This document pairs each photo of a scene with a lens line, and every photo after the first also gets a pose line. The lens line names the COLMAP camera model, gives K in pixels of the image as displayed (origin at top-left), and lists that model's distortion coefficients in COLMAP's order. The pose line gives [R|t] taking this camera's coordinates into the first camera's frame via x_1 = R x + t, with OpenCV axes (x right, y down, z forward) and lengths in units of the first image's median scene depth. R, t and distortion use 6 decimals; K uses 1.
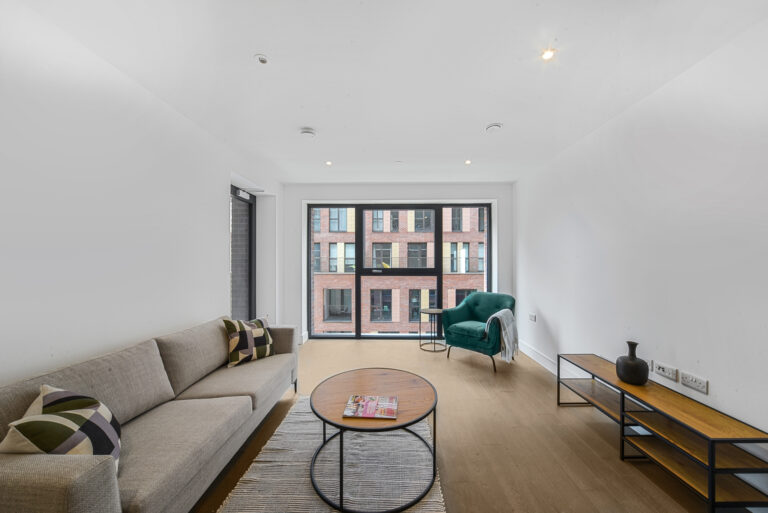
lens RADIAL K [[275.1, 0, 386.5], [0, 275.1, 263.2], [0, 0, 1]] dist [0.000167, -0.000040]
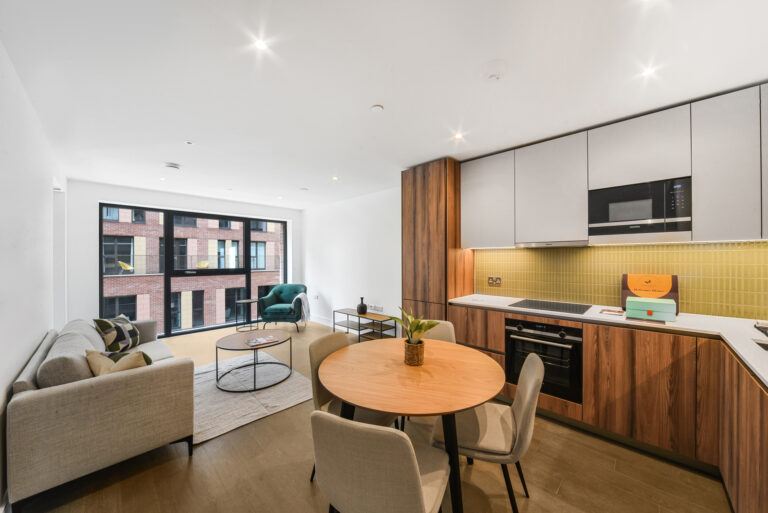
lens RADIAL K [[275.1, 0, 384.4], [0, 275.1, 259.3], [0, 0, 1]] dist [0.000167, -0.000040]
pose [[0.688016, -0.004953, 0.725678, -0.334317], [0.007113, 0.999975, 0.000082, -0.020202], [-0.725660, 0.005105, 0.688034, -0.373519]]
